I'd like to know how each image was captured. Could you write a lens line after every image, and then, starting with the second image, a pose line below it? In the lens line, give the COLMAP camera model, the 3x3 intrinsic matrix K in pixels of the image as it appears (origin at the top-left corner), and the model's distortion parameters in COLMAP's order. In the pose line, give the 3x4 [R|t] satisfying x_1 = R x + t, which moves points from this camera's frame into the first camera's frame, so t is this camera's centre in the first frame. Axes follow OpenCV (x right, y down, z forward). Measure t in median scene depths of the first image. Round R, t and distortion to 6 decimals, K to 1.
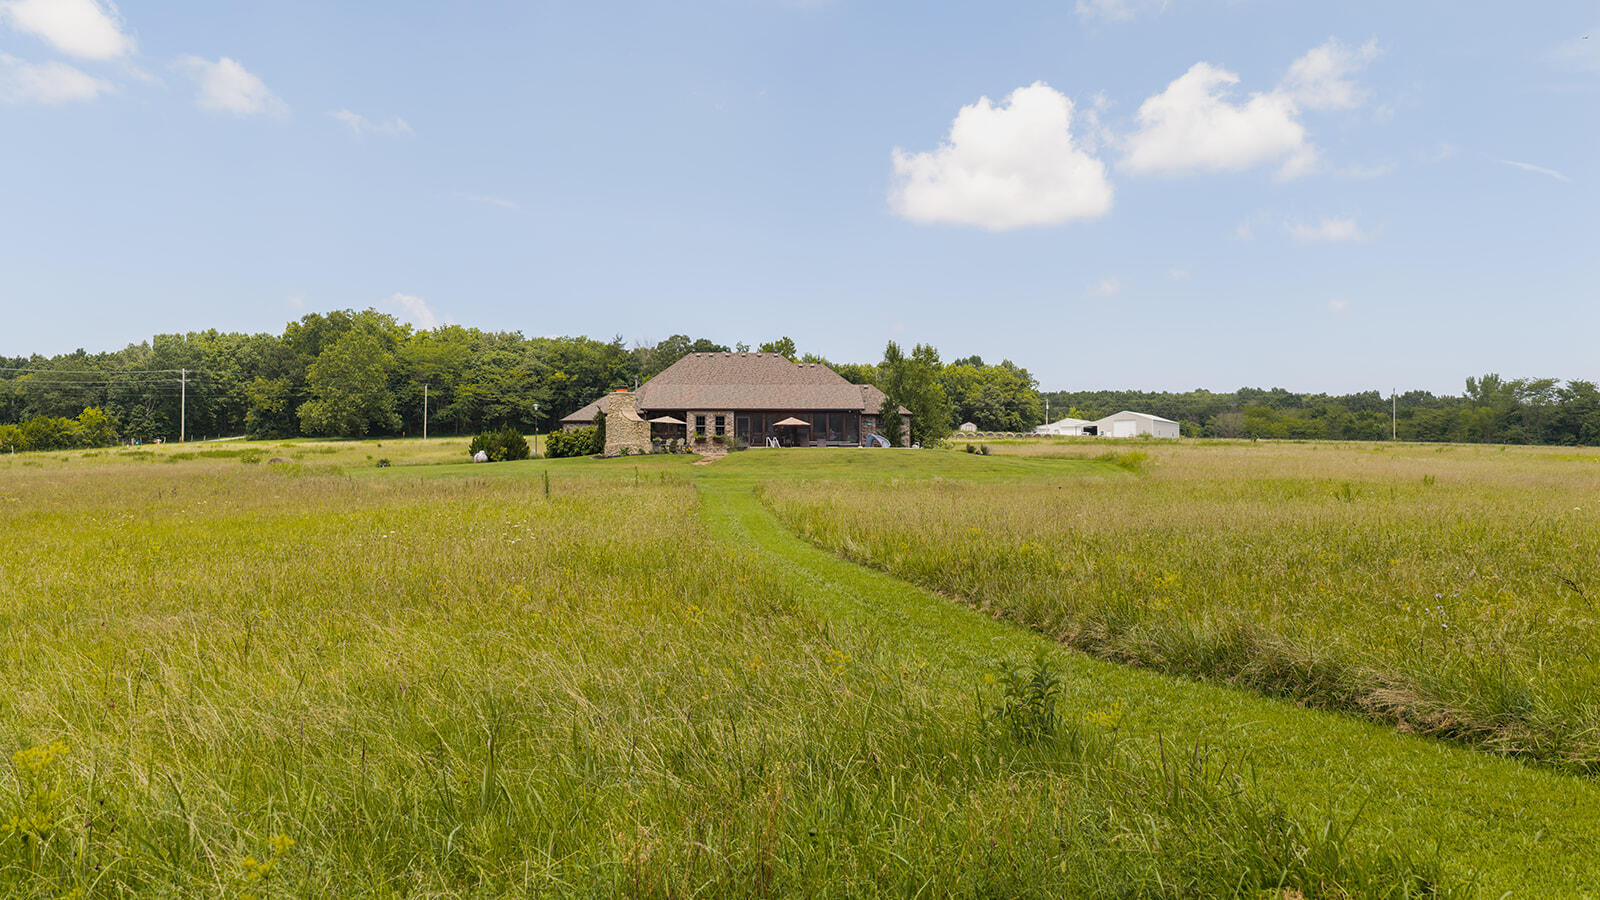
lens RADIAL K [[1349.6, 0, 804.0], [0, 1349.6, 449.6], [0, 0, 1]] dist [0.015533, -0.012235]
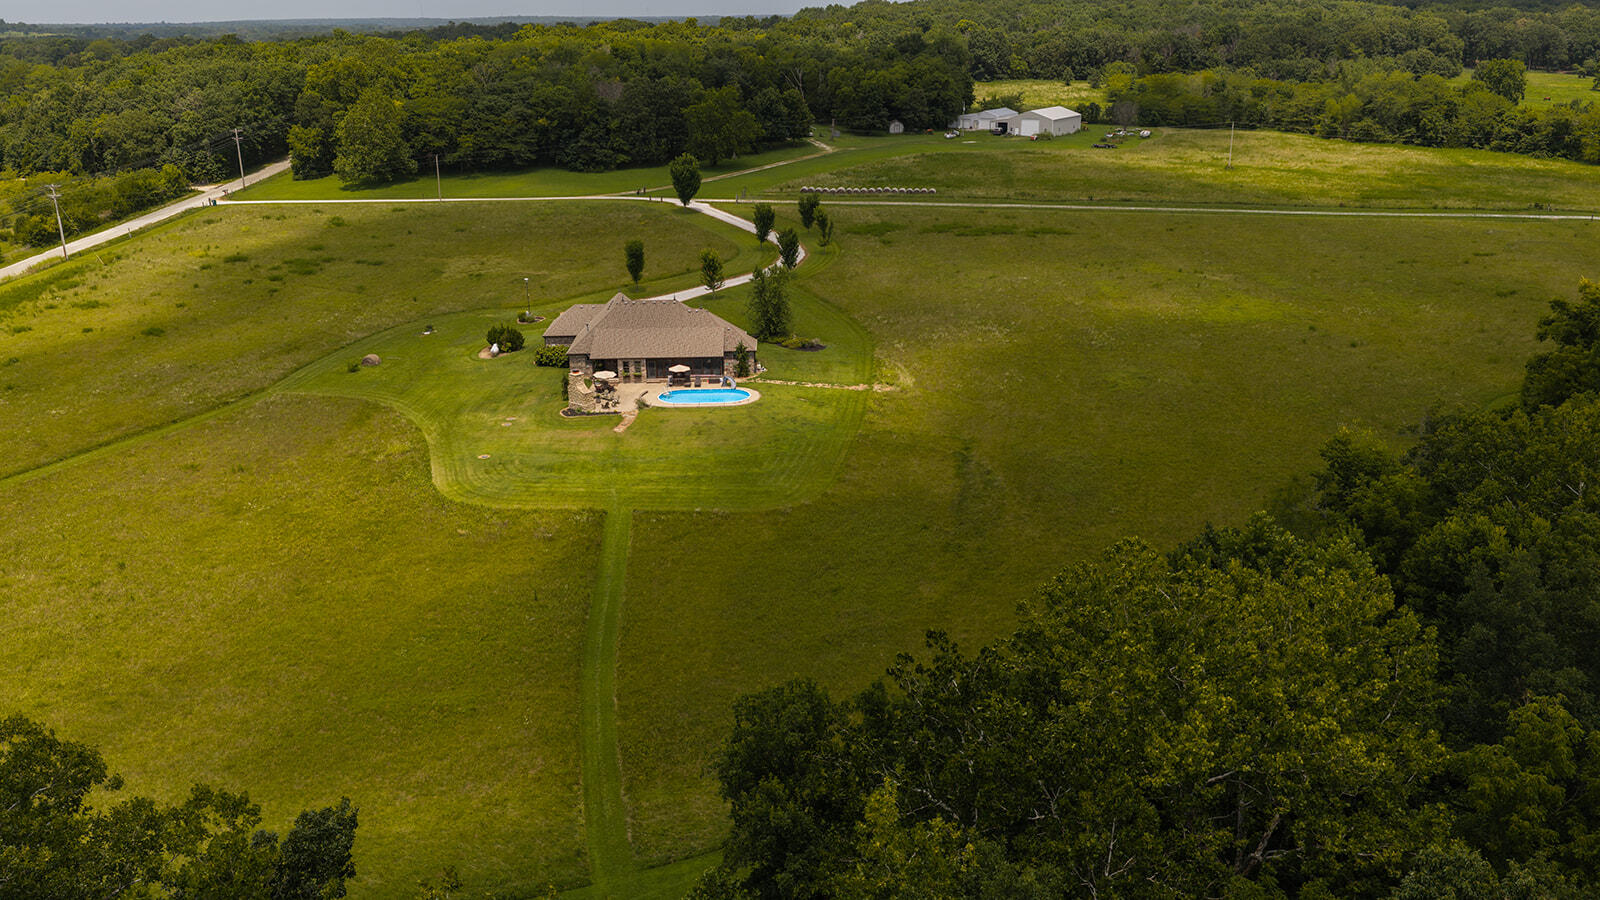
lens RADIAL K [[1349.6, 0, 799.7], [0, 1349.6, 442.4], [0, 0, 1]] dist [0.015533, -0.012235]
pose [[0.999861, -0.011297, -0.012256, 0.061549], [0.014764, 0.941488, 0.336724, -0.190984], [0.007735, -0.336858, 0.941524, -0.236966]]
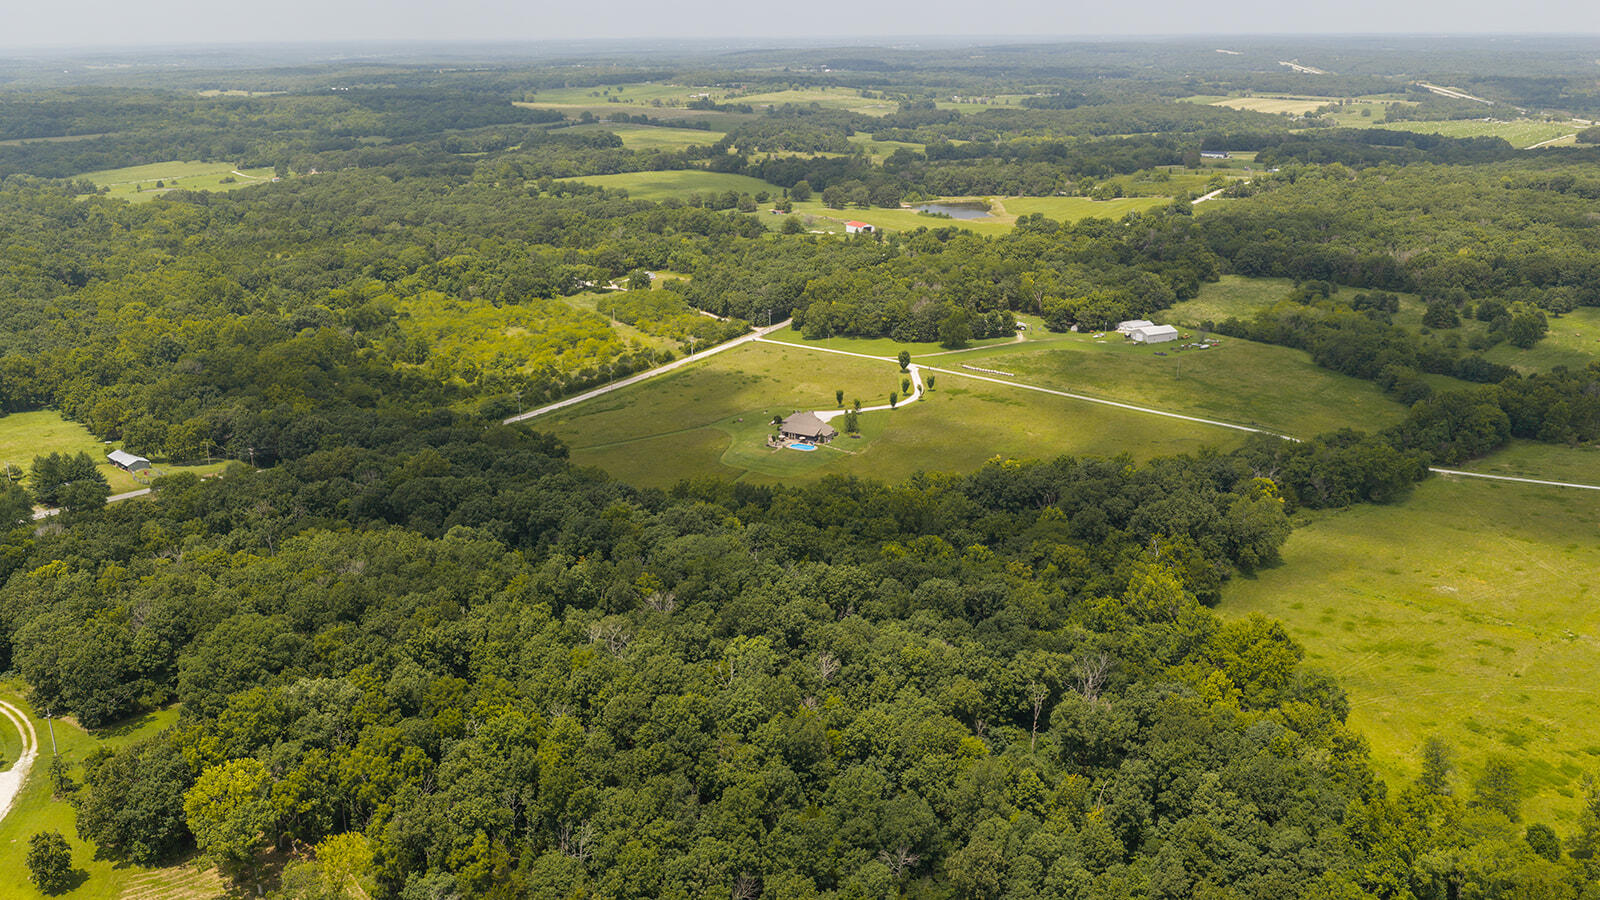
lens RADIAL K [[1349.6, 0, 794.4], [0, 1349.6, 449.4], [0, 0, 1]] dist [0.015533, -0.012235]
pose [[0.848018, 0.151896, -0.507733, 1.140045], [0.026841, 0.944507, 0.327393, -0.730841], [0.529287, -0.291263, 0.796882, -1.432879]]
